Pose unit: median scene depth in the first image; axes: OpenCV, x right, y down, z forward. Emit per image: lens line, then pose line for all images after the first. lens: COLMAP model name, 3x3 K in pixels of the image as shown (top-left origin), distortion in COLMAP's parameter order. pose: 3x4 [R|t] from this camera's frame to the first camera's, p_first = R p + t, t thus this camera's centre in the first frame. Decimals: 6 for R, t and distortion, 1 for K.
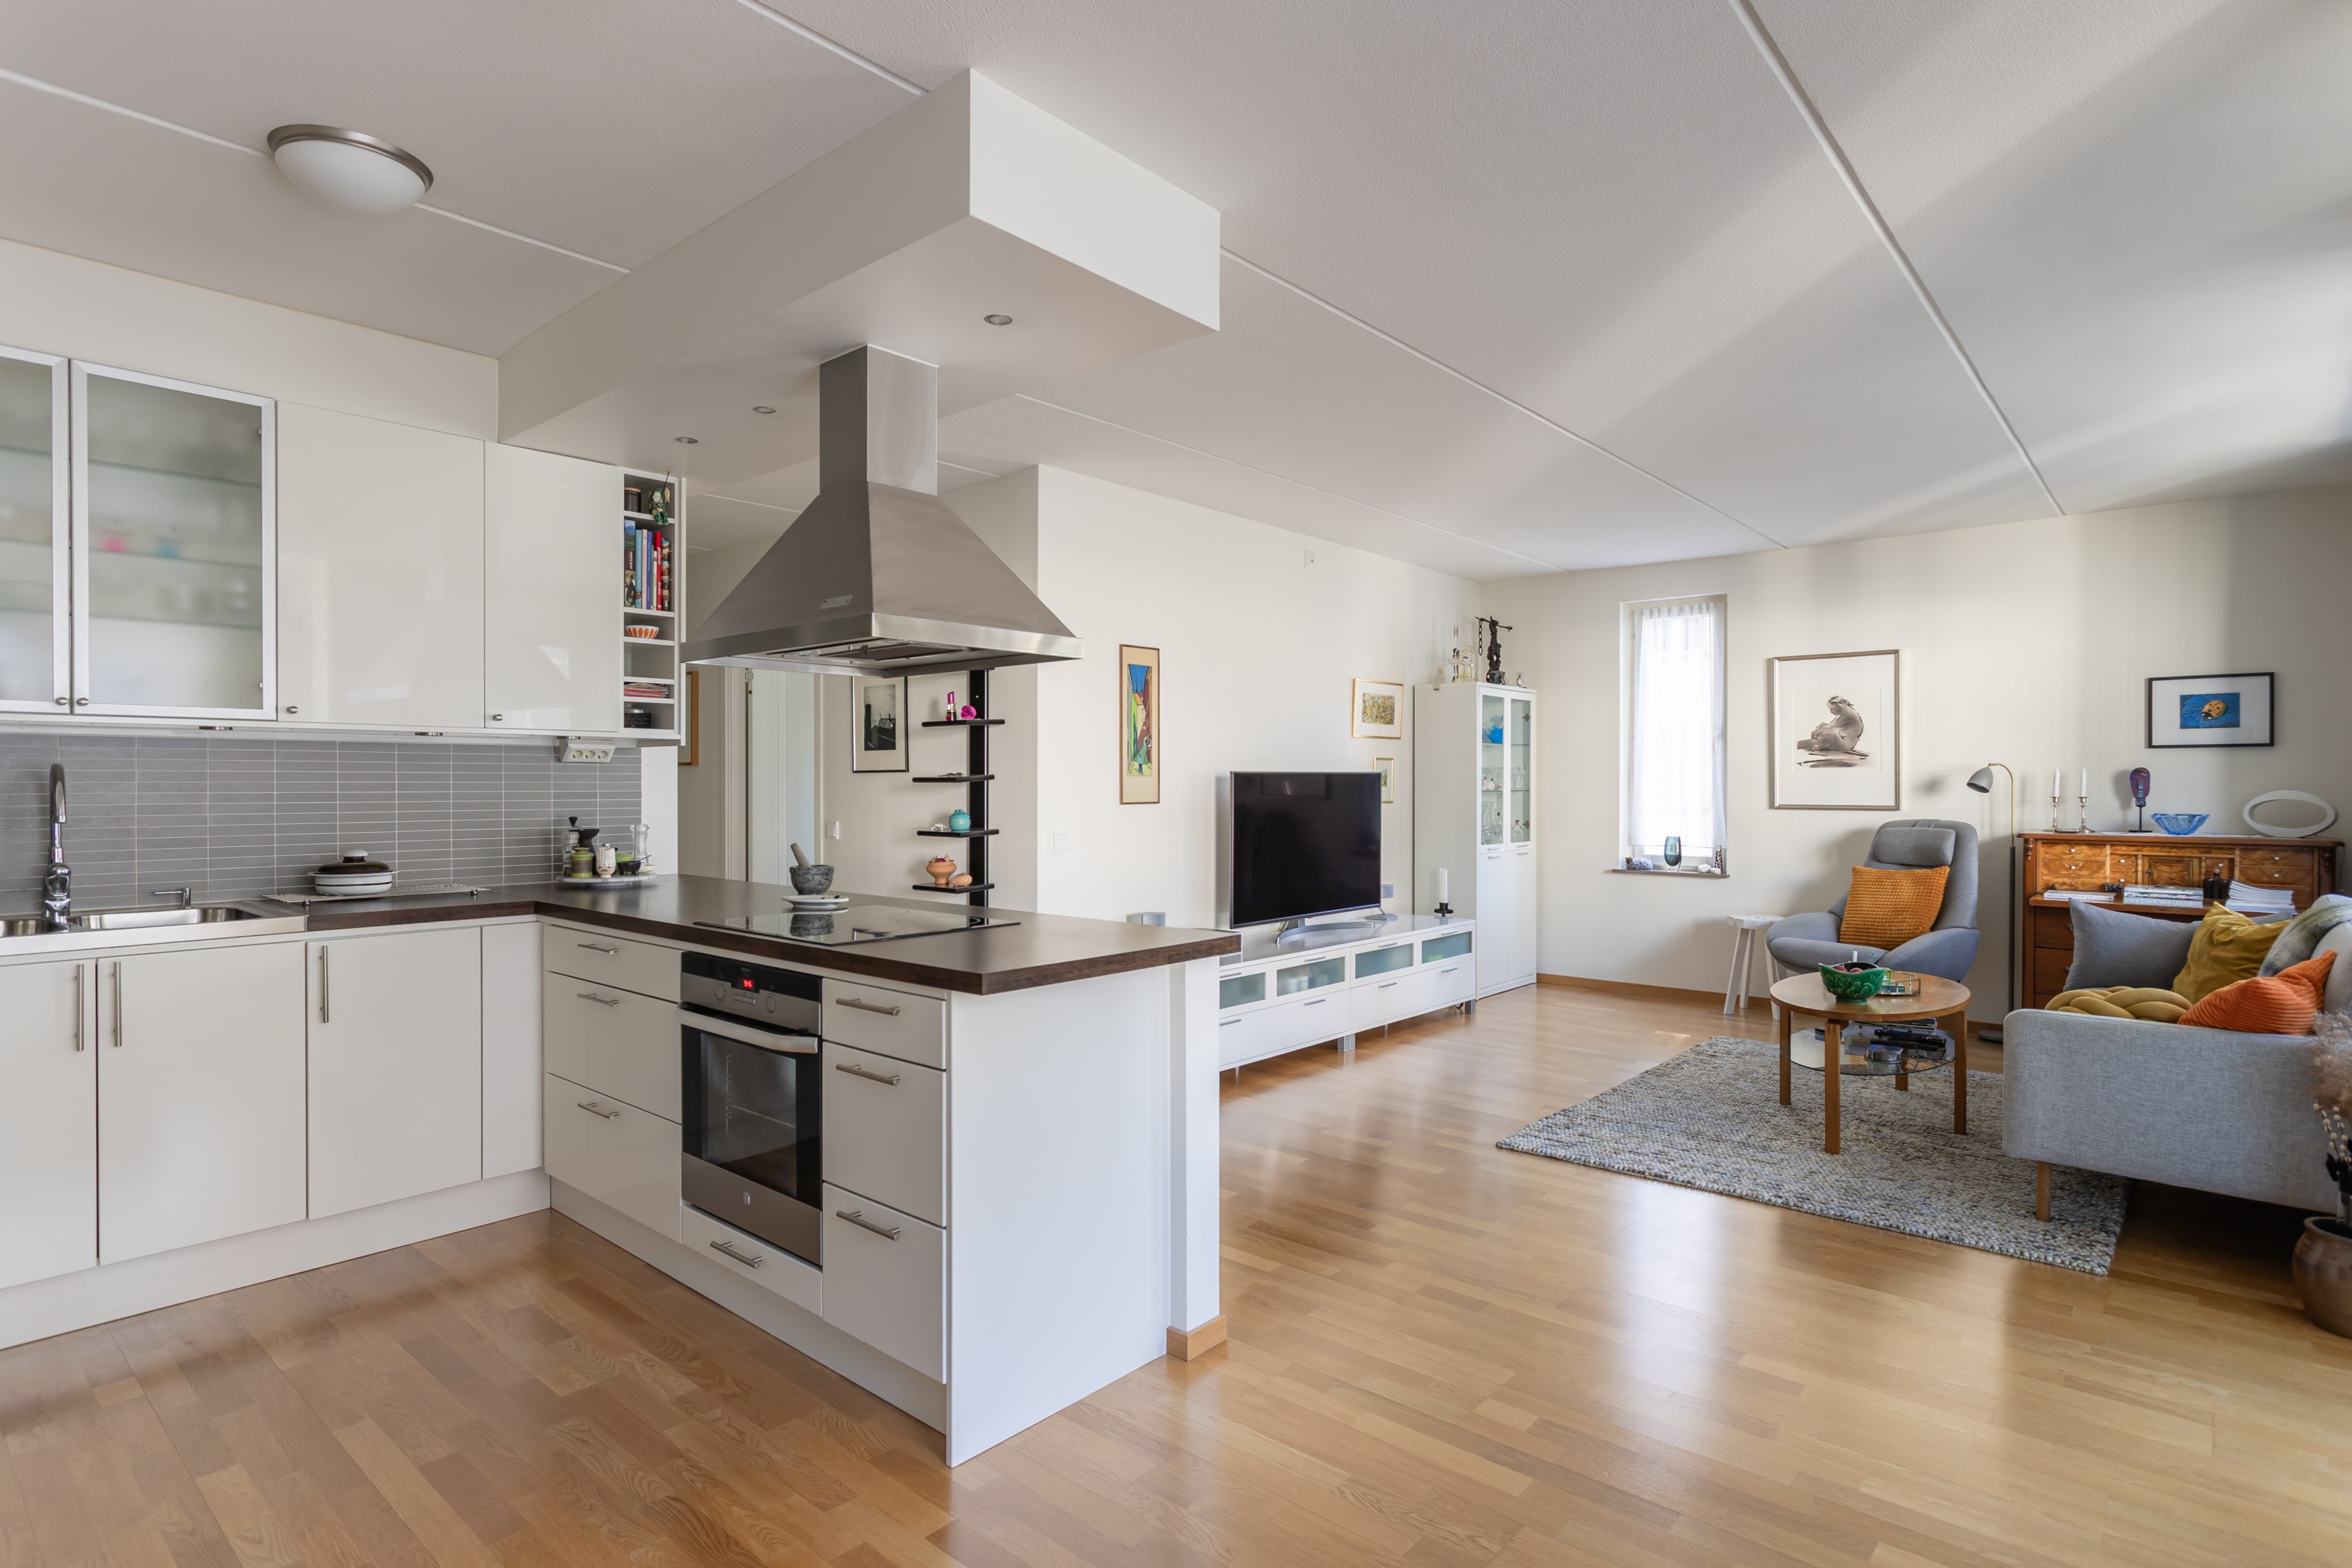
lens RADIAL K [[1198.8, 0, 1181.5], [0, 1198.8, 784.2], [0, 0, 1]] dist [-0.006470, 0.002728]
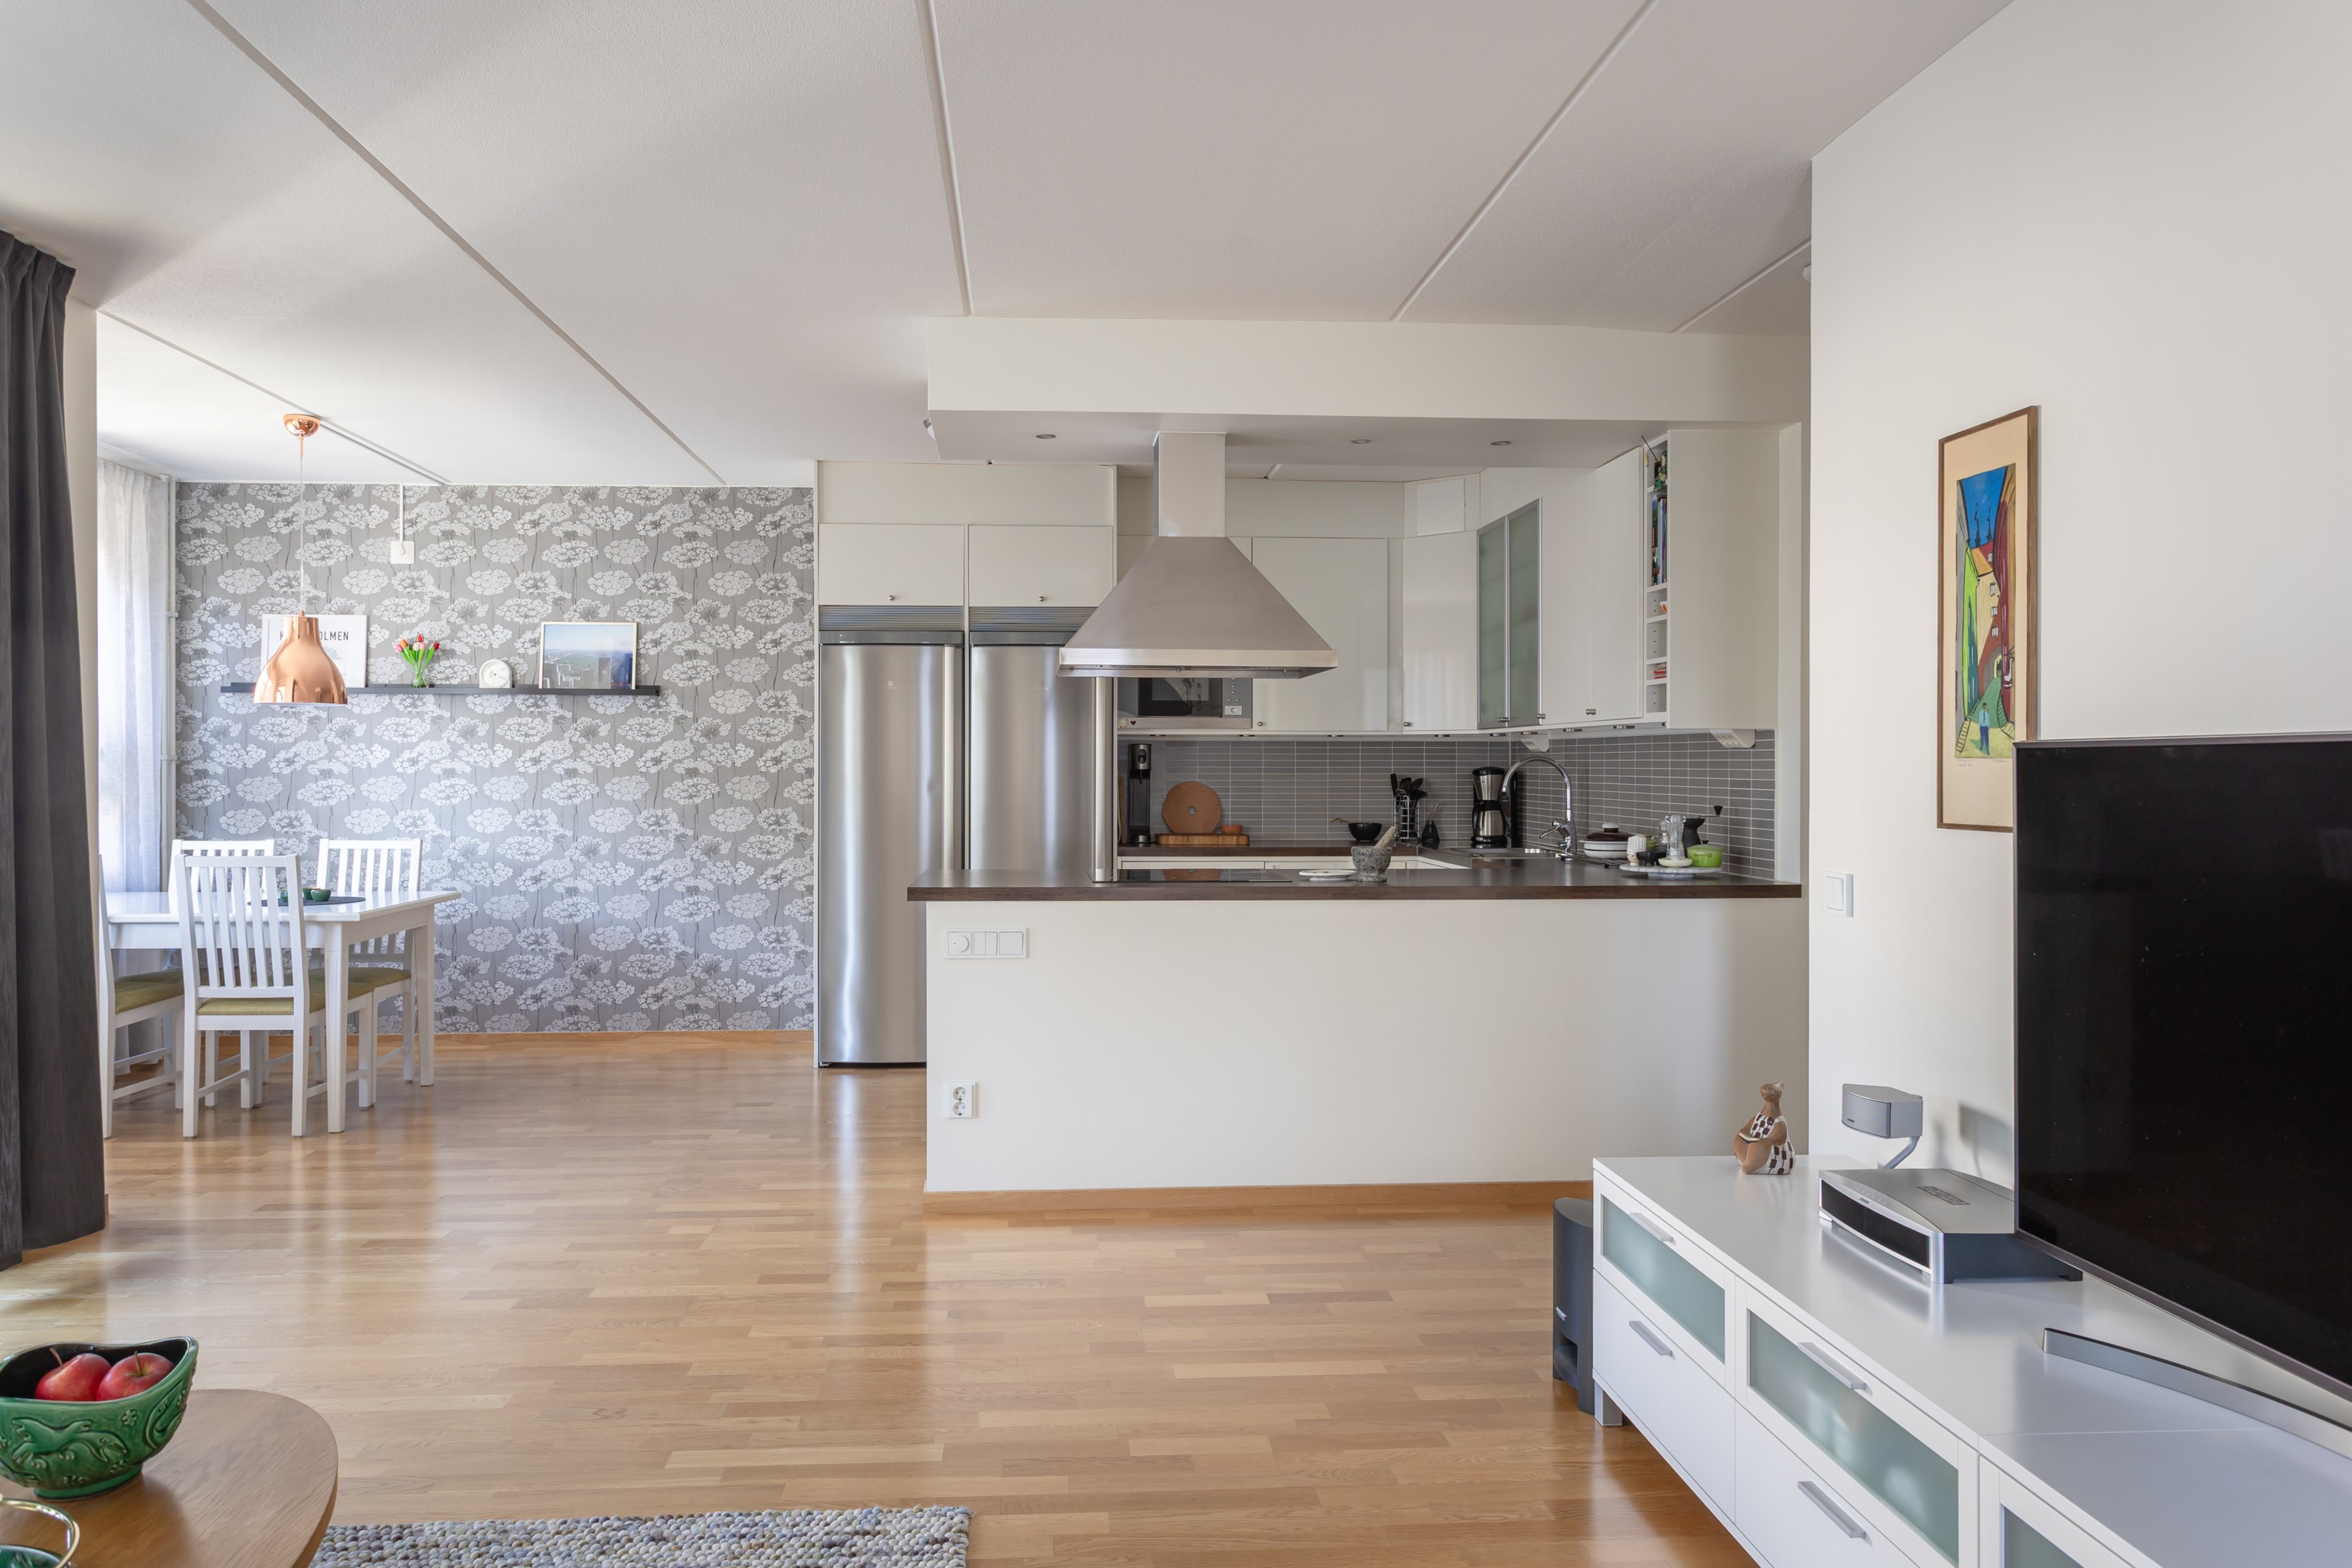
lens RADIAL K [[1512.4, 0, 1129.1], [0, 1512.4, 767.5], [0, 0, 1]] dist [-0.002435, 0.001401]
pose [[-0.712624, -0.000292, -0.701546, 0.658661], [-0.004596, 0.999980, 0.004253, -0.006066], [0.701531, 0.006255, -0.712611, 1.504712]]
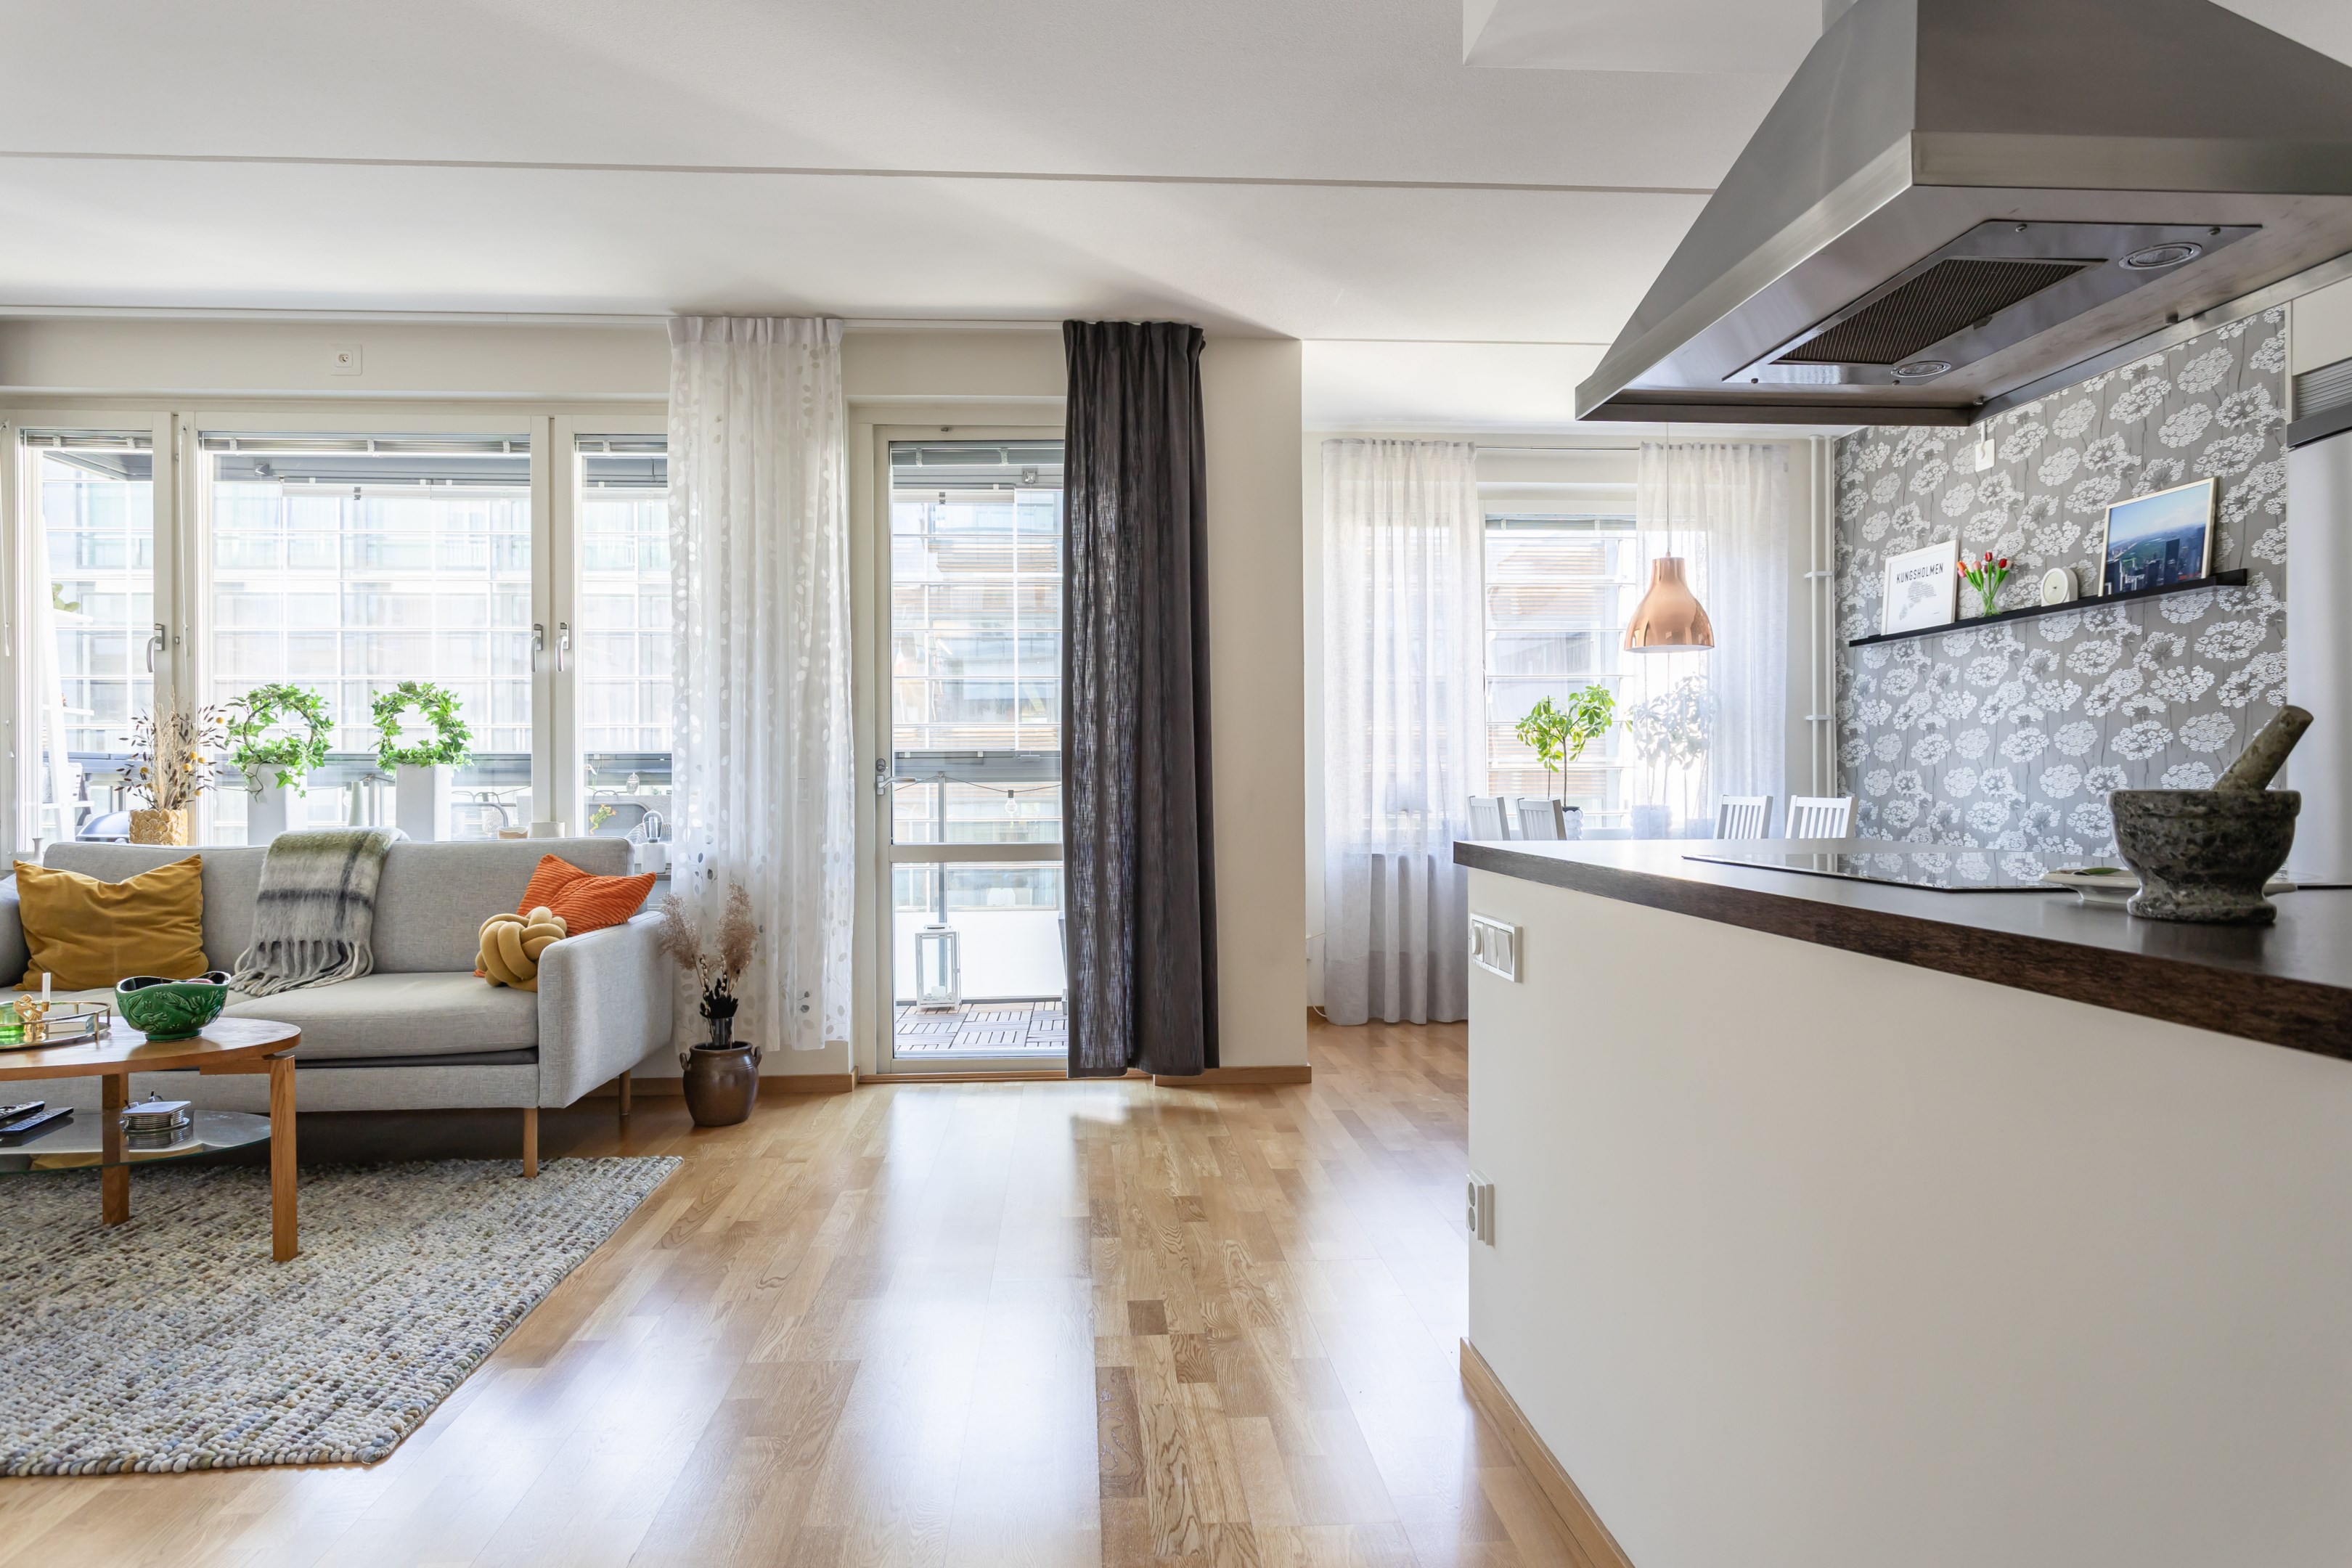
lens RADIAL K [[1361.5, 0, 1163.1], [0, 1361.5, 790.6], [0, 0, 1]] dist [-0.002271, 0.002770]
pose [[-0.700280, -0.002423, 0.713864, -0.300193], [0.007527, 0.999914, 0.010778, 0.052621], [-0.713828, 0.012921, -0.700202, 1.155146]]
